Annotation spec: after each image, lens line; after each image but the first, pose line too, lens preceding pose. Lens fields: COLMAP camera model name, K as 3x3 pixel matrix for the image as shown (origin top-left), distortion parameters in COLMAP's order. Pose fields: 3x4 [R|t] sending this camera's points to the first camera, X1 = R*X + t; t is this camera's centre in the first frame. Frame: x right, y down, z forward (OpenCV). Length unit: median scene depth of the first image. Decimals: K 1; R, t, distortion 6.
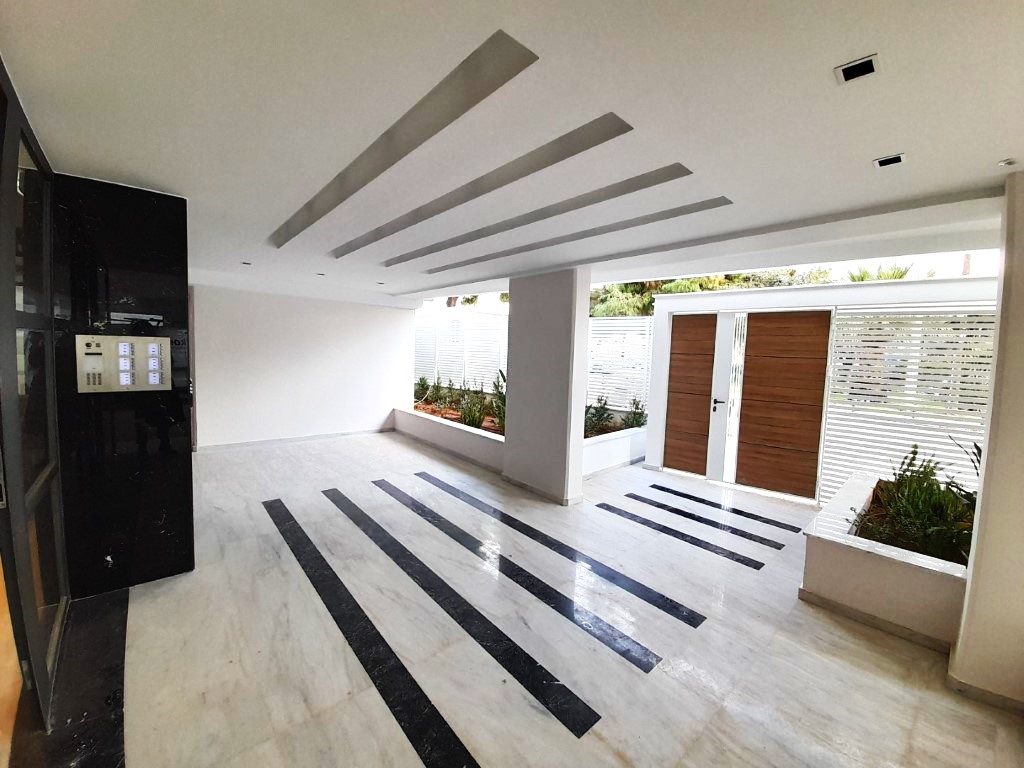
lens RADIAL K [[418.5, 0, 512.0], [0, 418.5, 384.0], [0, 0, 1]] dist [0.001746, 0.000084]
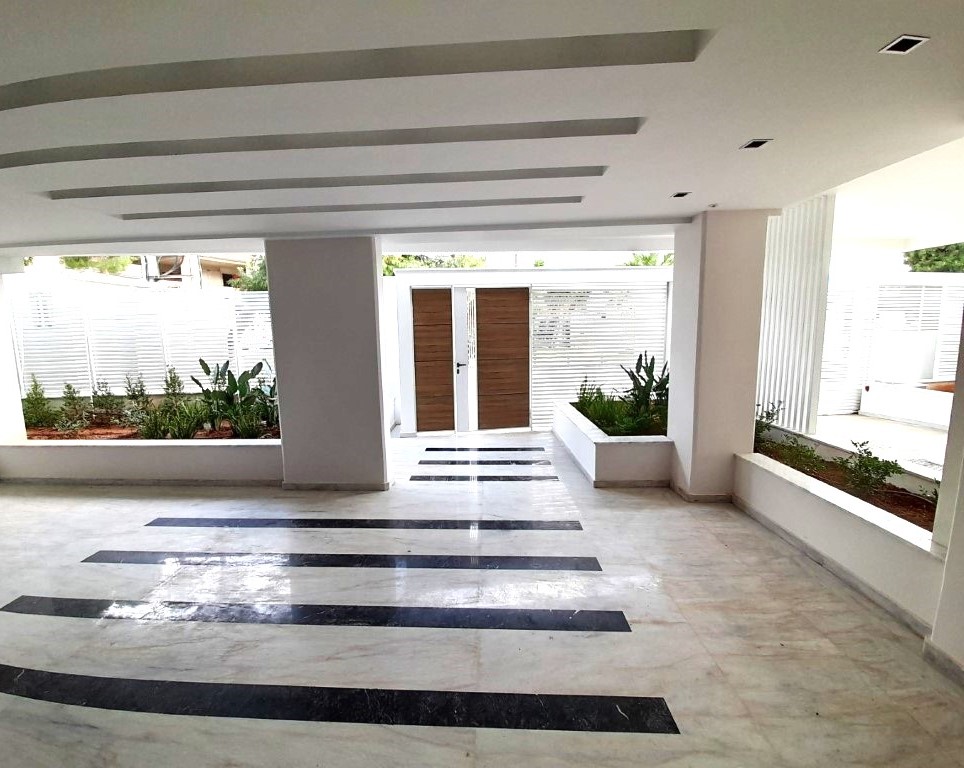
lens RADIAL K [[418.1, 0, 482.0], [0, 418.1, 384.0], [0, 0, 1]] dist [-0.000014, -0.000067]
pose [[0.684406, -0.148653, 0.713786, -0.320018], [0.105941, 0.988881, 0.104363, -0.021113], [-0.721363, 0.004193, 0.692544, 0.157860]]
